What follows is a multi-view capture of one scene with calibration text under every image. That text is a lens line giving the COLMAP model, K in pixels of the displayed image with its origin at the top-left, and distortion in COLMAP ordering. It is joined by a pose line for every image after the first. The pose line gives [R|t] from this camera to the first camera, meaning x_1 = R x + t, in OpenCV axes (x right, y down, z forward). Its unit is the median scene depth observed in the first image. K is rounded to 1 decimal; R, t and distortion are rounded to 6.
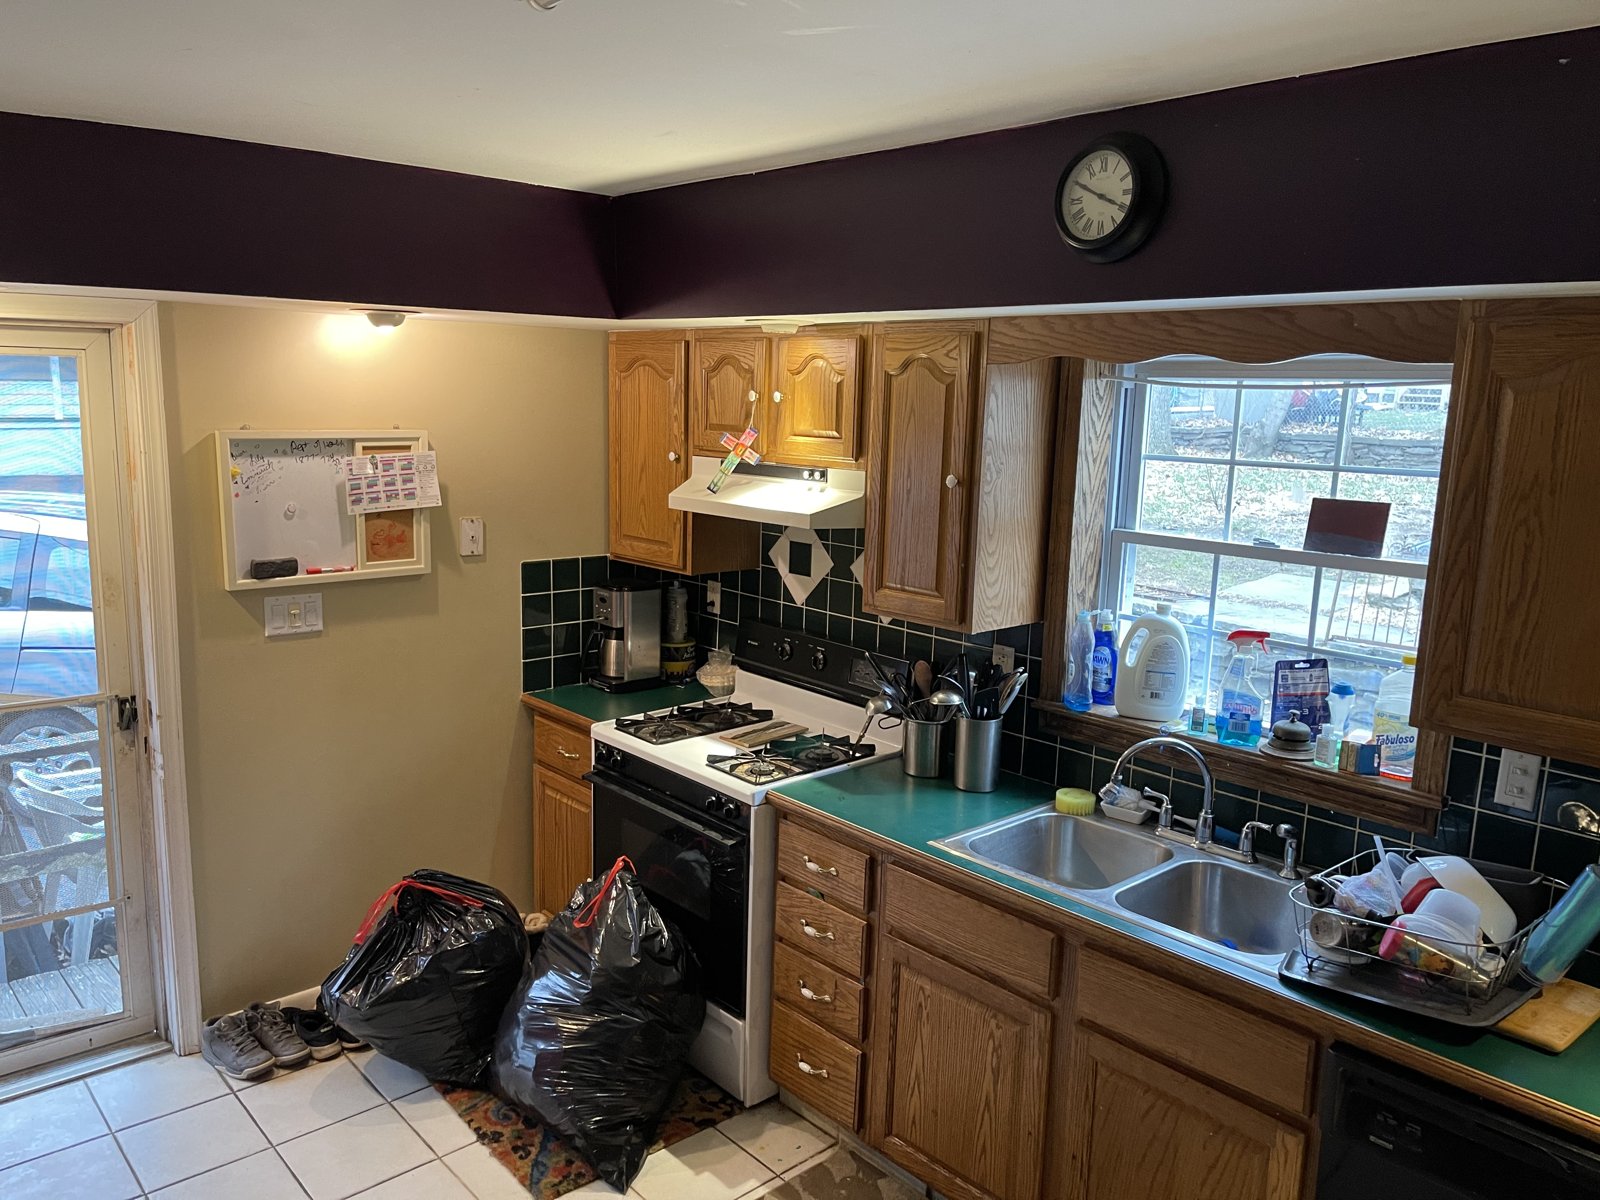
lens RADIAL K [[1214.2, 0, 801.7], [0, 1214.2, 608.8], [0, 0, 1]] dist [0.011415, 0.007389]
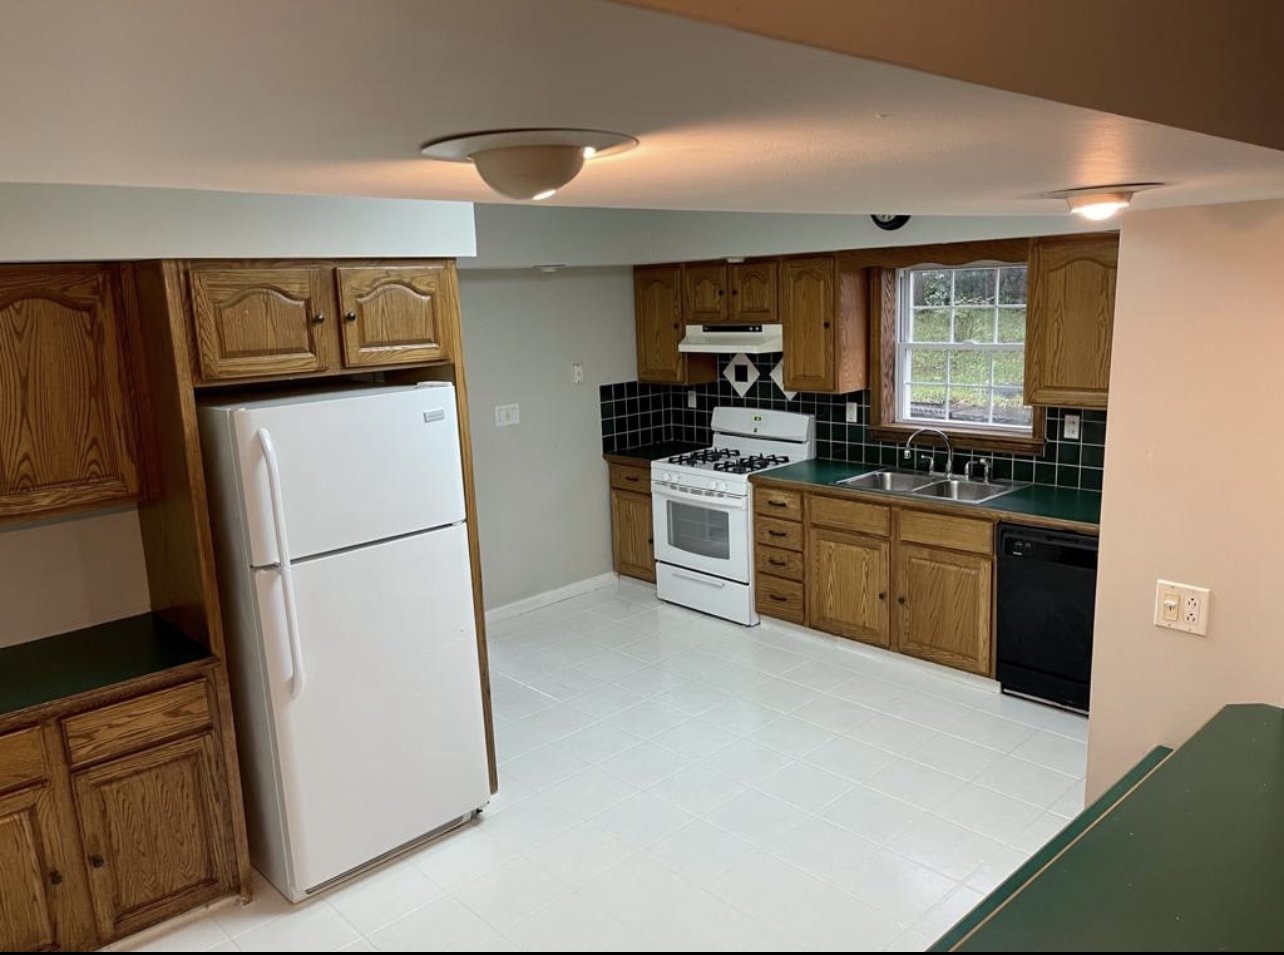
lens RADIAL K [[974.4, 0, 639.8], [0, 974.4, 472.9], [0, 0, 1]] dist [0.011415, 0.007389]
pose [[0.997348, -0.072775, 0.000220, -0.201933], [0.072765, 0.997245, 0.014440, 0.097025], [-0.001270, -0.014386, 0.999896, -0.672669]]
